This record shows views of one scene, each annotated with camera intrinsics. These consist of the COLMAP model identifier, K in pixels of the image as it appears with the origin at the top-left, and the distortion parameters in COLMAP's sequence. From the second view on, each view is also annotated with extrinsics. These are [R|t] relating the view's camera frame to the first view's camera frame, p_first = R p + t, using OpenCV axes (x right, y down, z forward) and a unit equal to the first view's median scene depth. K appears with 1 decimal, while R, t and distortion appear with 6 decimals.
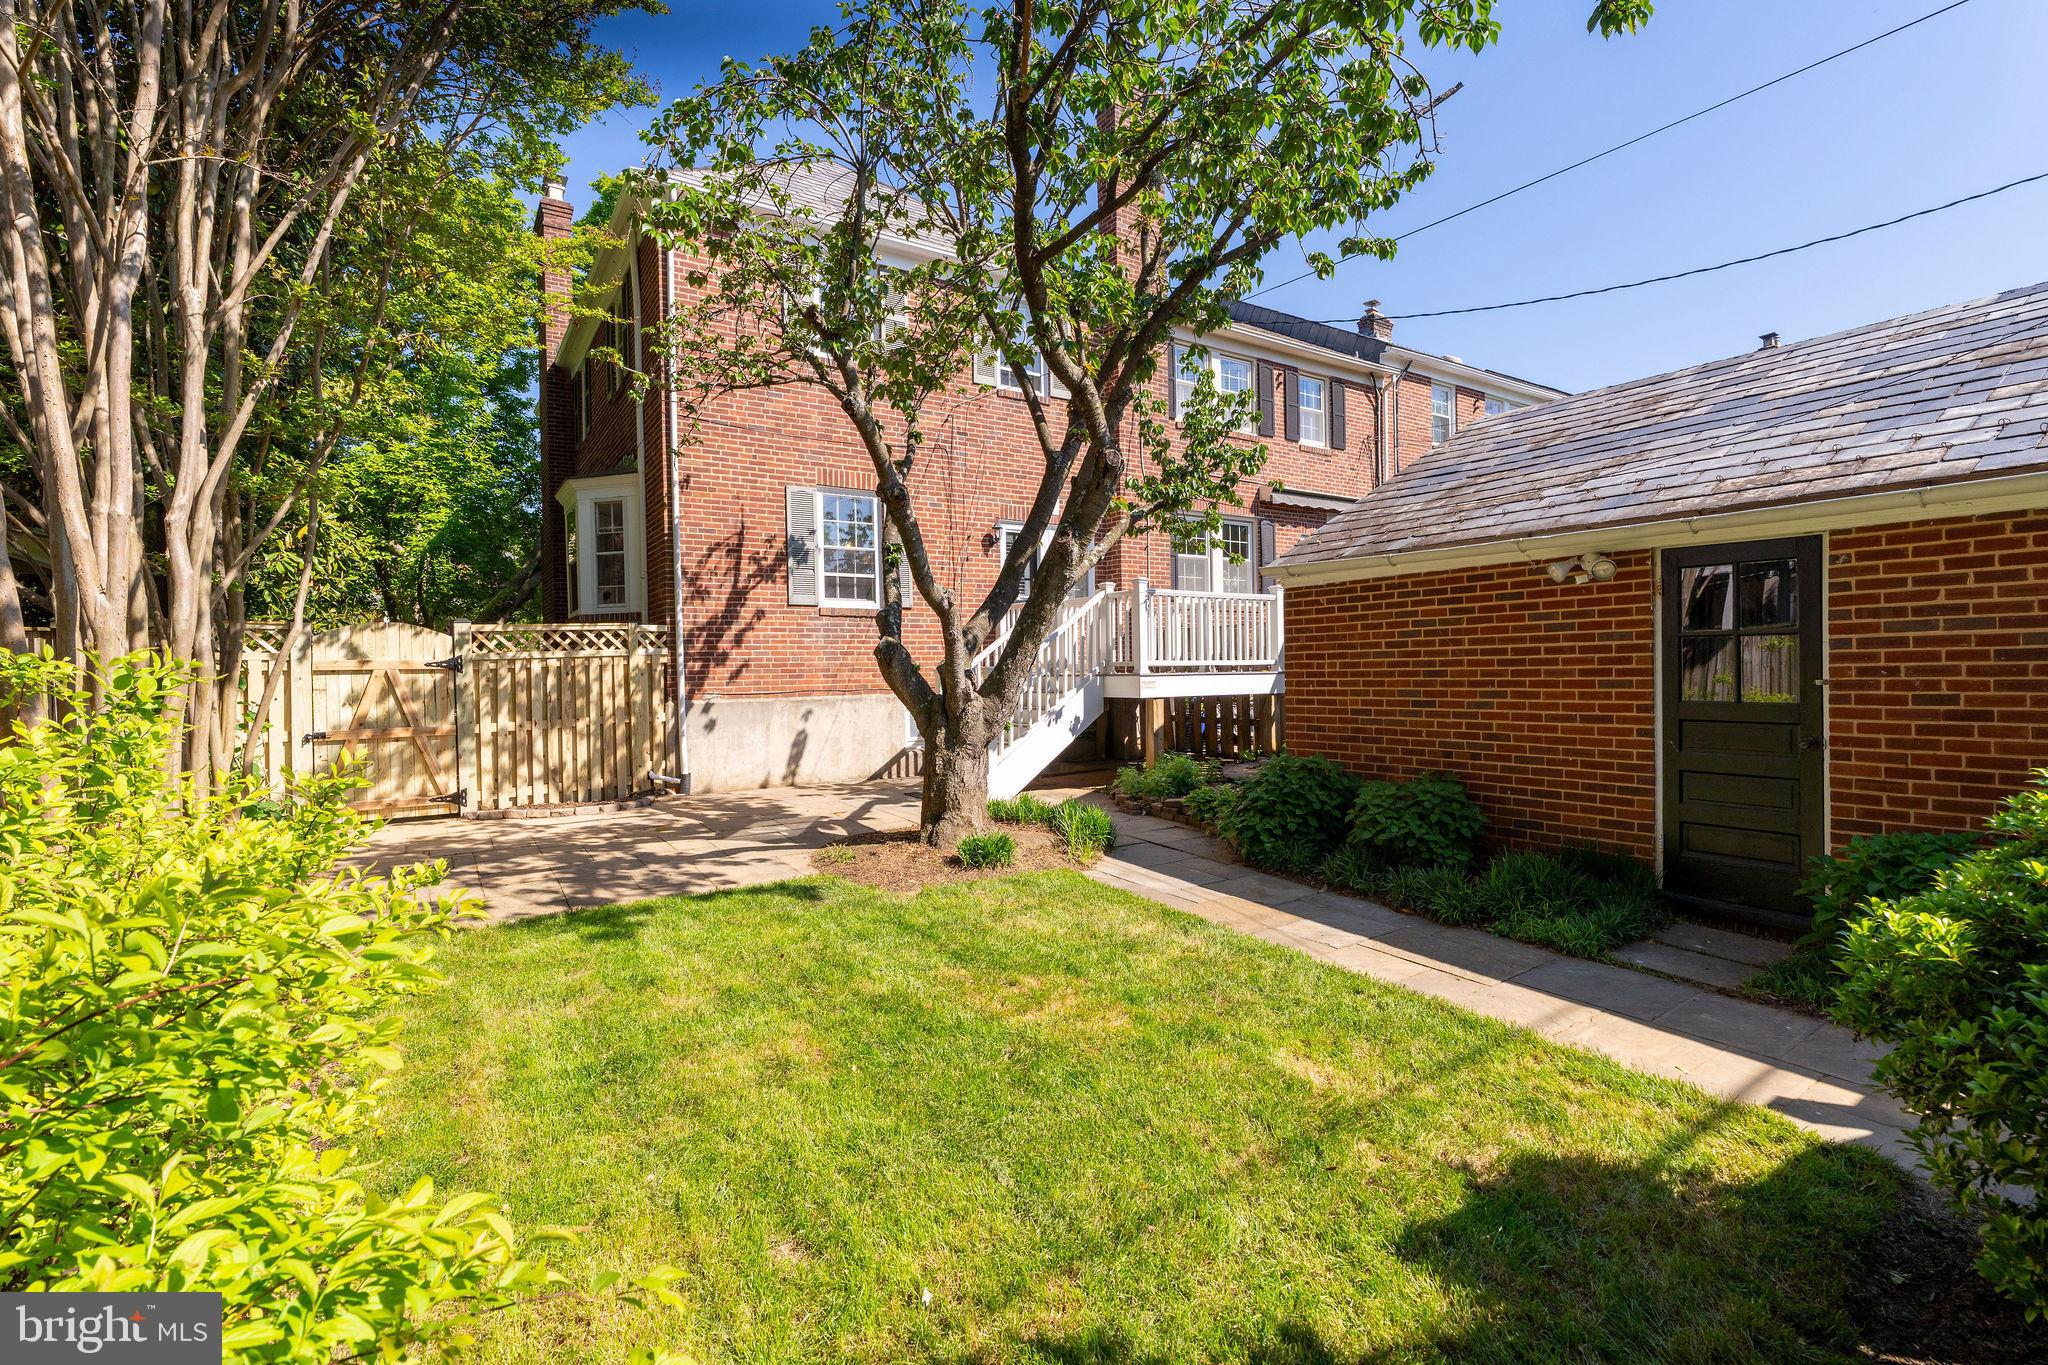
lens RADIAL K [[911.9, 0, 1024.0], [0, 911.9, 682.5], [0, 0, 1]] dist [-0.000347, 0.000480]
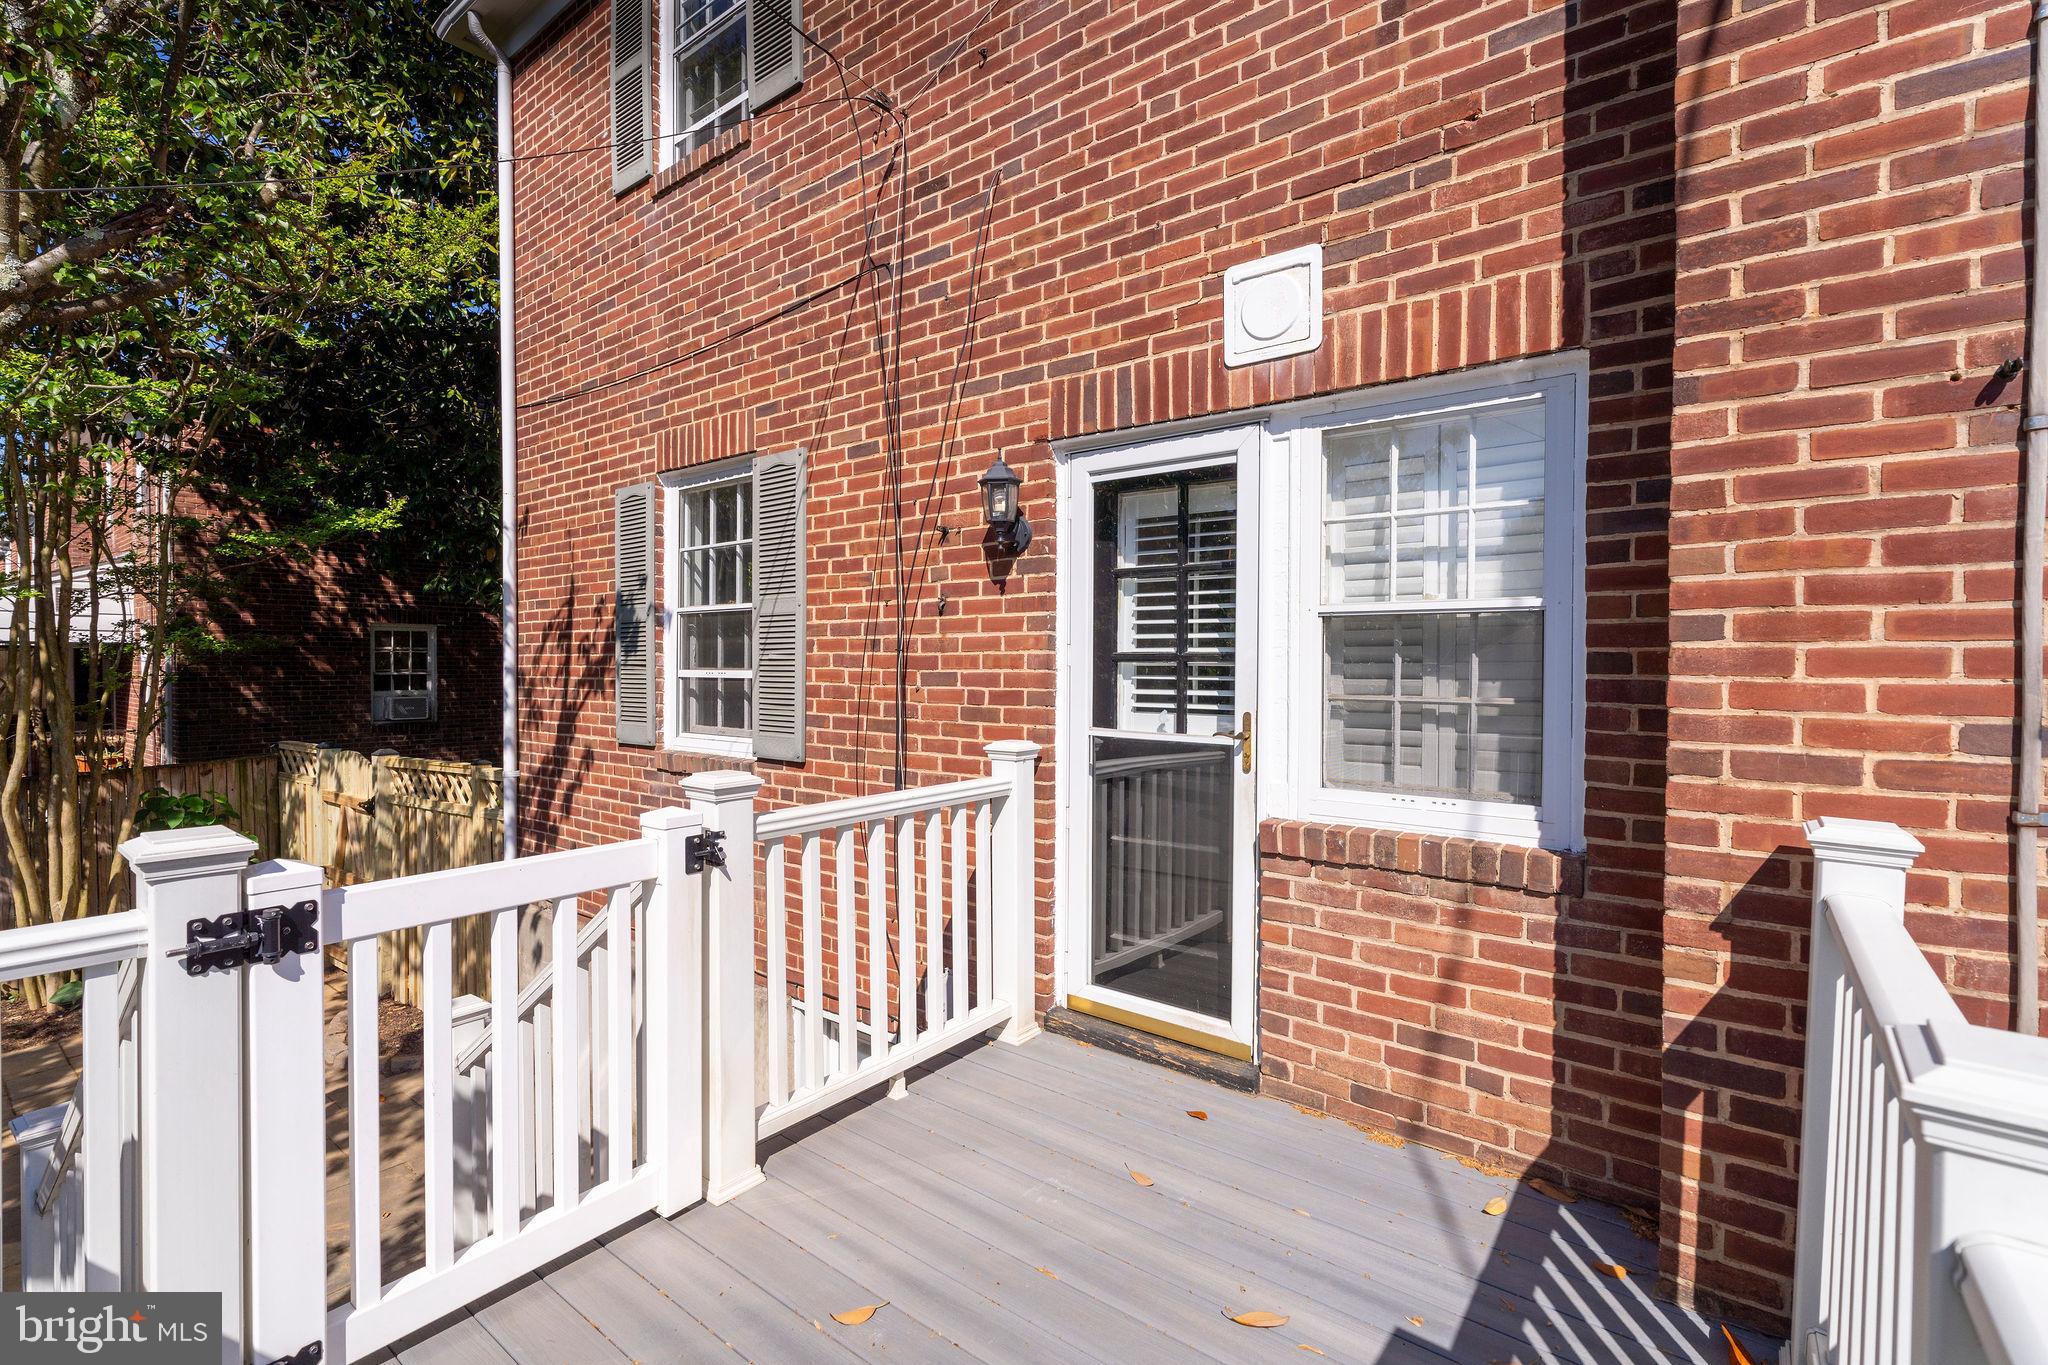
lens RADIAL K [[911.9, 0, 1024.0], [0, 911.9, 682.5], [0, 0, 1]] dist [-0.000347, 0.000480]
pose [[0.321469, 0.036732, -0.946207, 0.290944], [-0.023907, 0.999244, 0.030668, -0.153821], [0.946618, 0.012762, 0.322104, 1.186406]]
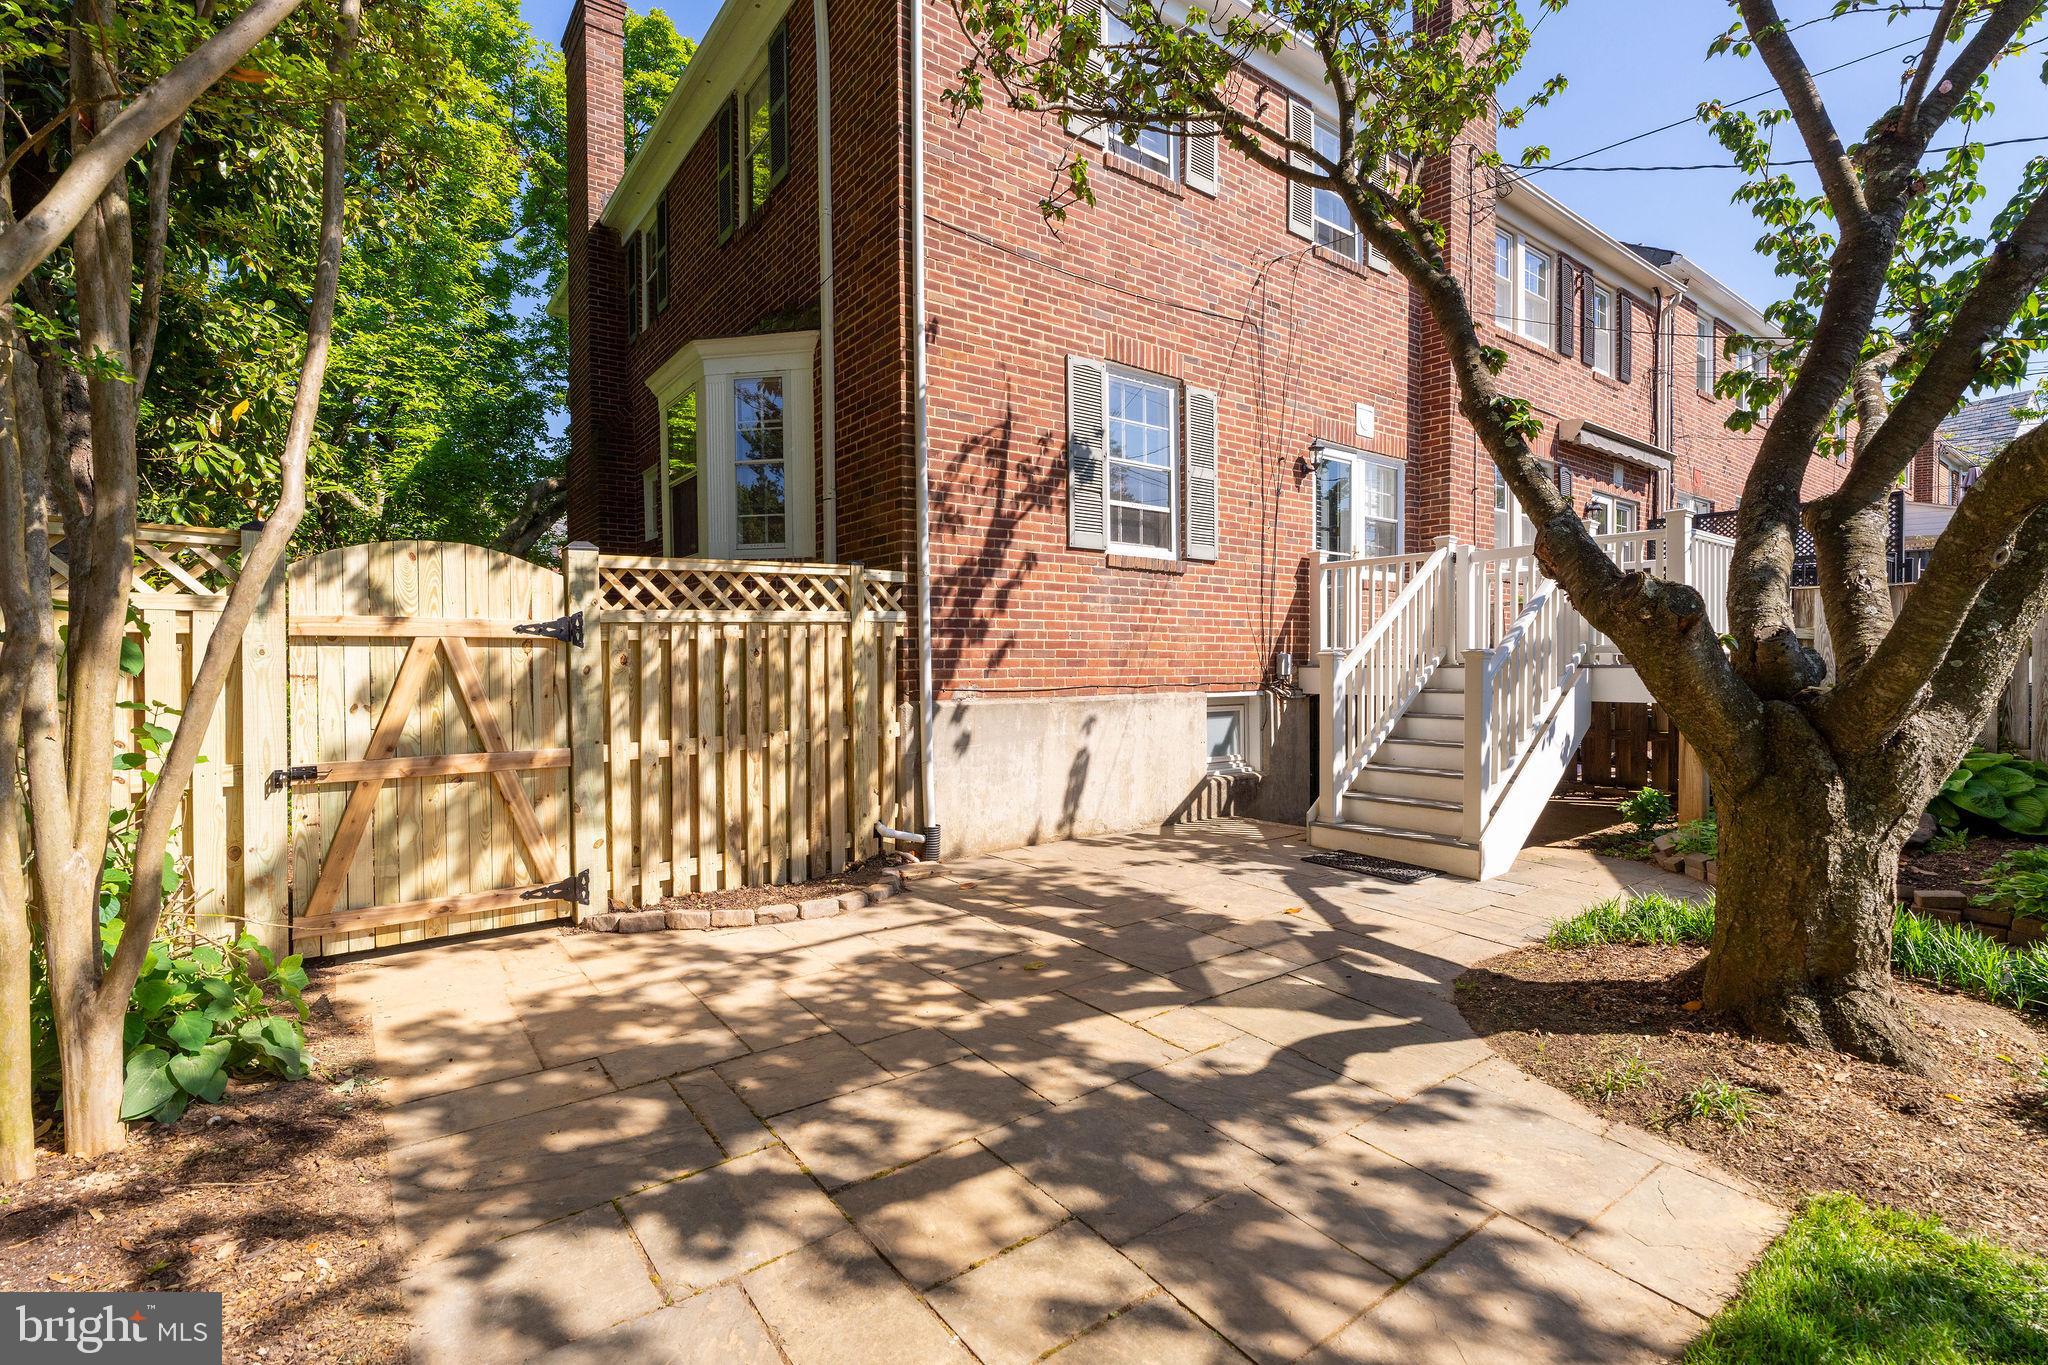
lens RADIAL K [[911.9, 0, 1024.0], [0, 911.9, 682.5], [0, 0, 1]] dist [-0.000347, 0.000480]
pose [[0.997688, 0.010381, 0.067164, -0.372038], [-0.010756, 0.999929, 0.005224, 0.004391], [-0.067105, -0.005934, 0.997728, 0.433676]]
